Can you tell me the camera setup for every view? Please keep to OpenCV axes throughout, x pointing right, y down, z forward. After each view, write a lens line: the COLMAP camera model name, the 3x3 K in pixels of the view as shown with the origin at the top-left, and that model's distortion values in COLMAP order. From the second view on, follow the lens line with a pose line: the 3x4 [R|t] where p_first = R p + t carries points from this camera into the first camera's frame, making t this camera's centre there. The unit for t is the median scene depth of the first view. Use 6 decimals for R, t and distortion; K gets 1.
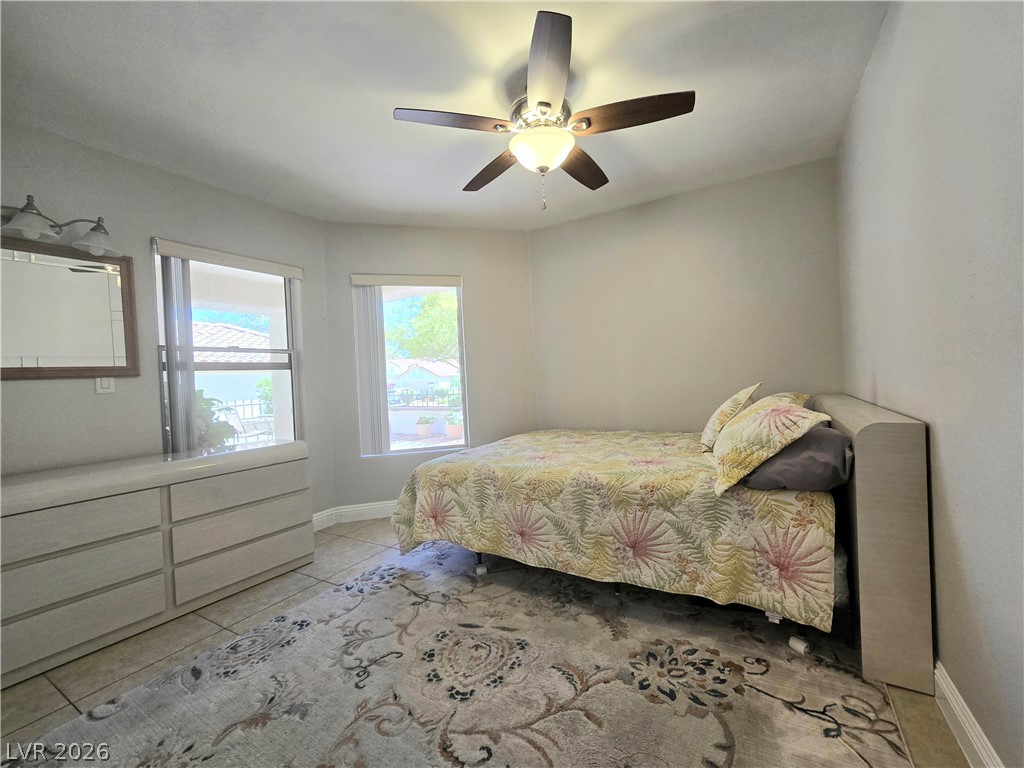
lens RADIAL K [[422.9, 0, 518.4], [0, 422.9, 381.1], [0, 0, 1]] dist [-0.005926, 0.003263]
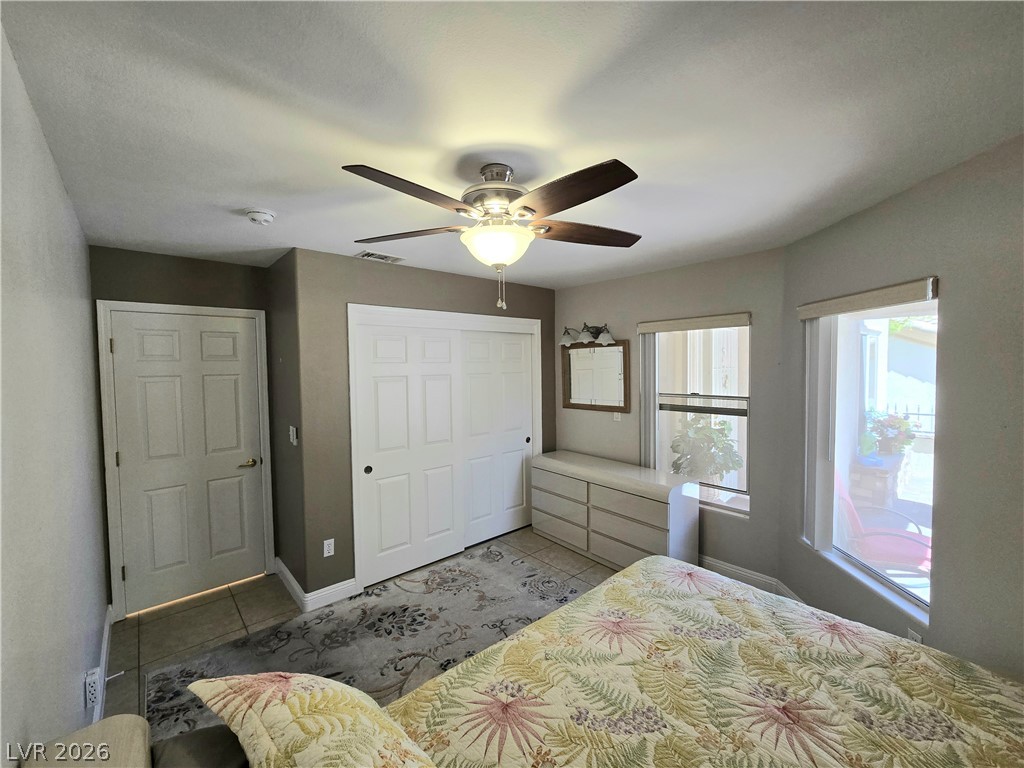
lens RADIAL K [[422.9, 0, 518.4], [0, 422.9, 381.1], [0, 0, 1]] dist [-0.005926, 0.003263]
pose [[-0.297395, 0.074549, -0.951840, 0.771672], [0.003021, 0.997015, 0.077143, -0.266247], [0.954750, 0.020066, -0.296732, 1.103340]]
